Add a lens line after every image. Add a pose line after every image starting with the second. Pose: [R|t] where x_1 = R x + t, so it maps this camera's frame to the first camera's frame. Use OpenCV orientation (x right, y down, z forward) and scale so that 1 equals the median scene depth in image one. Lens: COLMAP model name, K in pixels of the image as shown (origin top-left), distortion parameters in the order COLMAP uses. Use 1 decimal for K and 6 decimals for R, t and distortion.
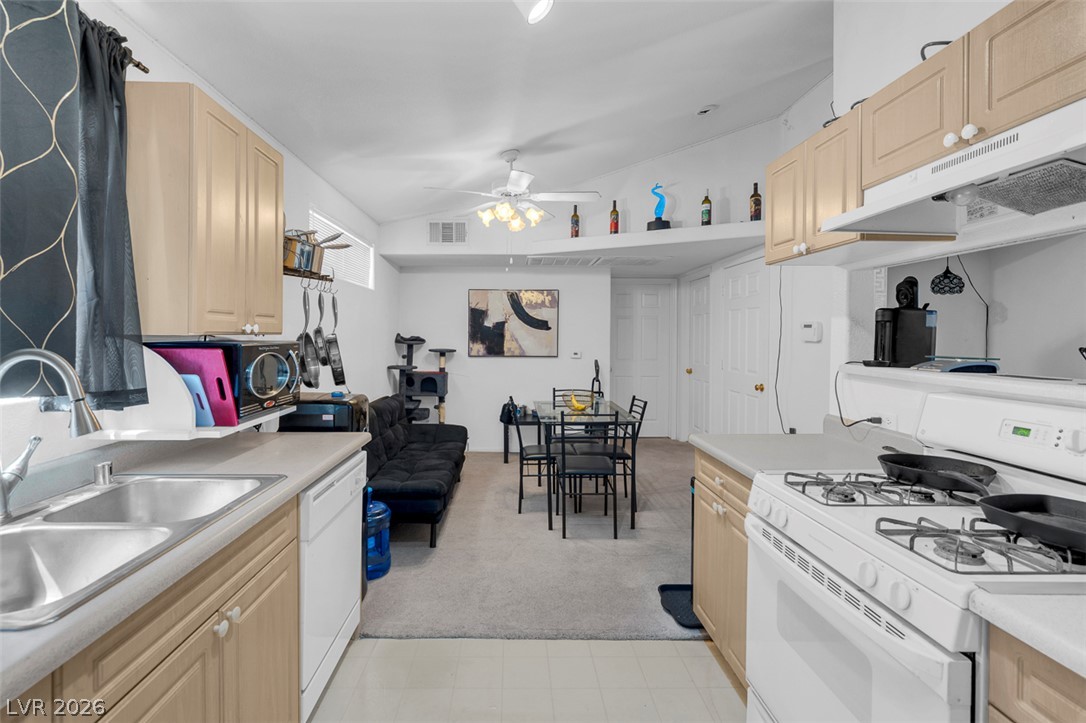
lens RADIAL K [[501.0, 0, 530.5], [0, 501.0, 341.4], [0, 0, 1]] dist [-0.002793, -0.000238]
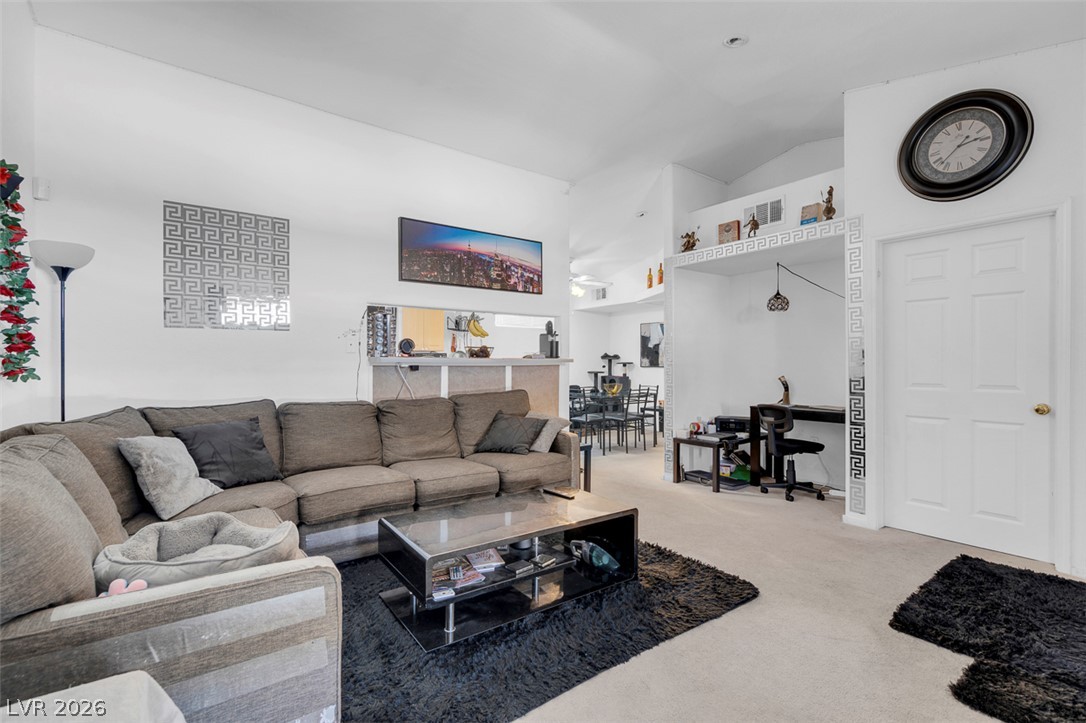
lens RADIAL K [[489.5, 0, 543.0], [0, 489.5, 361.5], [0, 0, 1]] dist [-0.000556, -0.000046]
pose [[0.581260, -0.007074, -0.813687, 0.939784], [-0.003385, 0.999933, -0.011111, 0.031306], [0.813711, 0.009213, 0.581197, -0.133720]]
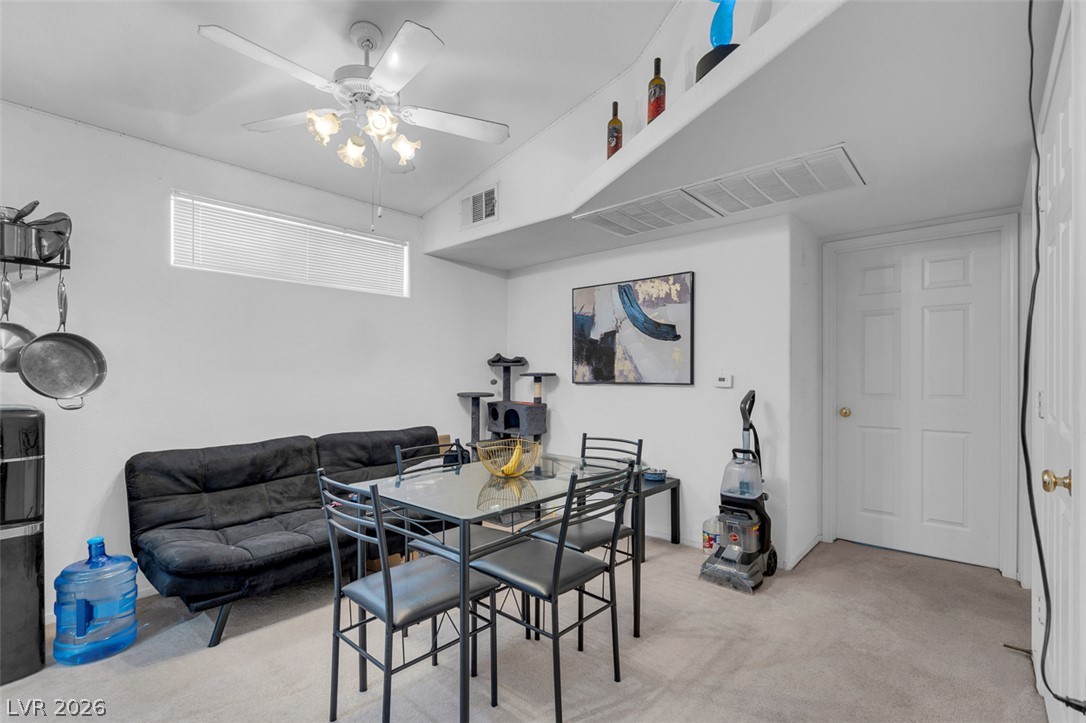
lens RADIAL K [[503.4, 0, 544.8], [0, 503.4, 378.1], [0, 0, 1]] dist [-0.000402, -0.000027]
pose [[0.727955, -0.001123, -0.685624, 0.338045], [-0.003601, 0.999979, -0.005461, 0.027061], [0.685615, 0.006444, 0.727936, 0.451277]]
